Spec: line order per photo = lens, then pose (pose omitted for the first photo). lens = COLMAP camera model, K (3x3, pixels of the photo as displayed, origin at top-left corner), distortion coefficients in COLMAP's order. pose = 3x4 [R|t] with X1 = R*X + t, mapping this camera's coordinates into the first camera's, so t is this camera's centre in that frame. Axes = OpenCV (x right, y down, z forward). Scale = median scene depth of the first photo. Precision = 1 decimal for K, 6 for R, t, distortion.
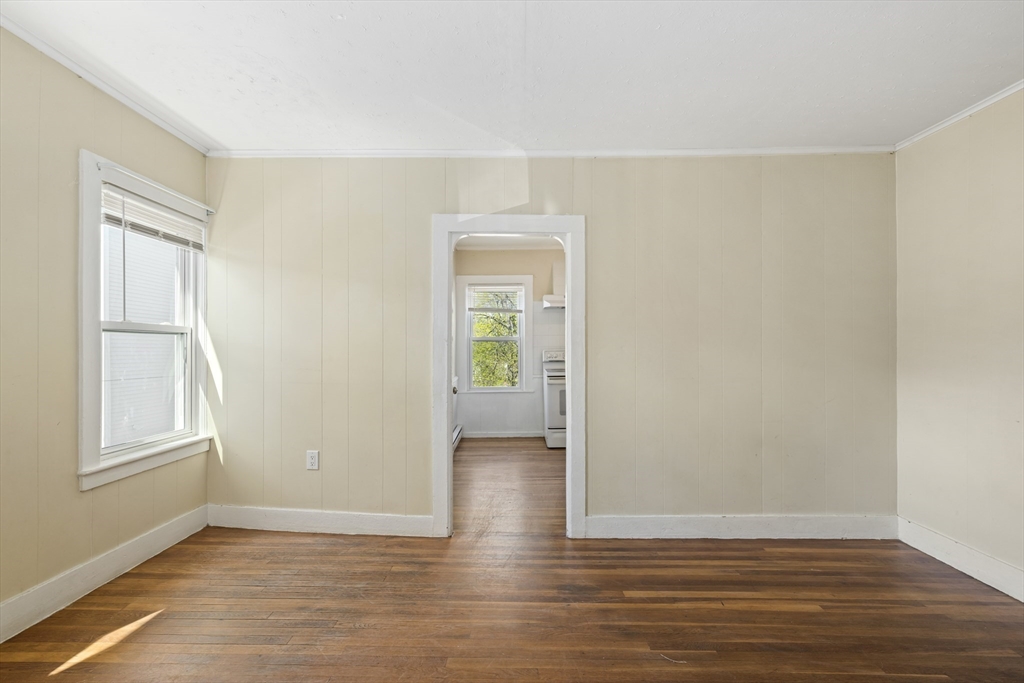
lens RADIAL K [[463.4, 0, 508.9], [0, 463.4, 349.2], [0, 0, 1]] dist [-0.009724, 0.000989]
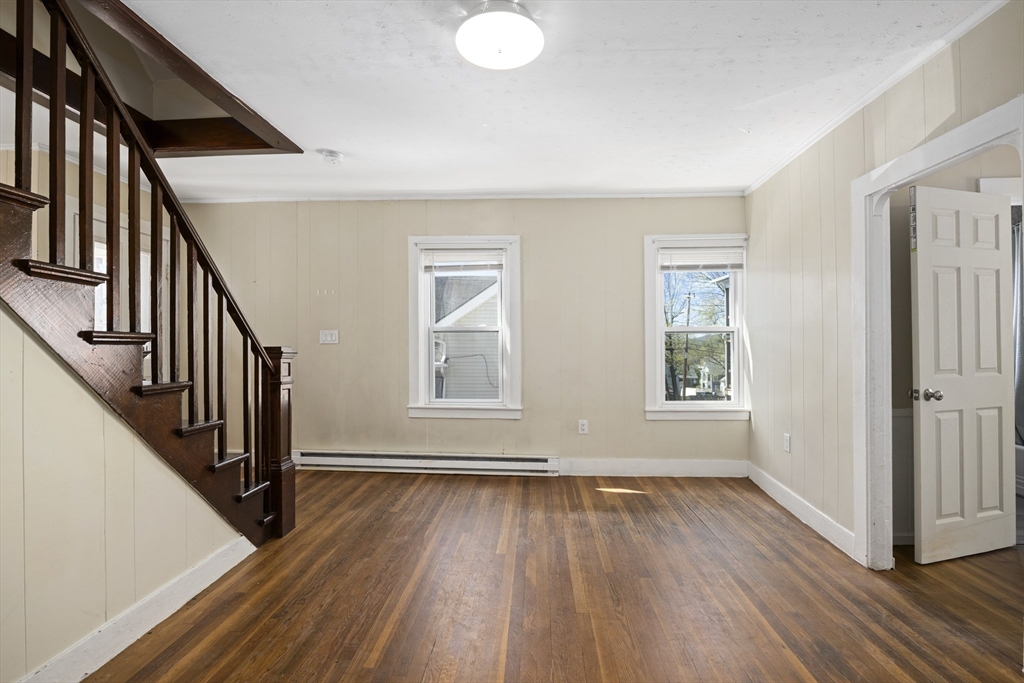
lens RADIAL K [[463.4, 0, 504.4], [0, 463.4, 343.0], [0, 0, 1]] dist [-0.009724, 0.000989]
pose [[-0.071252, -0.013206, -0.997371, 0.768638], [0.005030, 0.999895, -0.013599, 0.016731], [0.997446, -0.005986, -0.071178, 0.440691]]
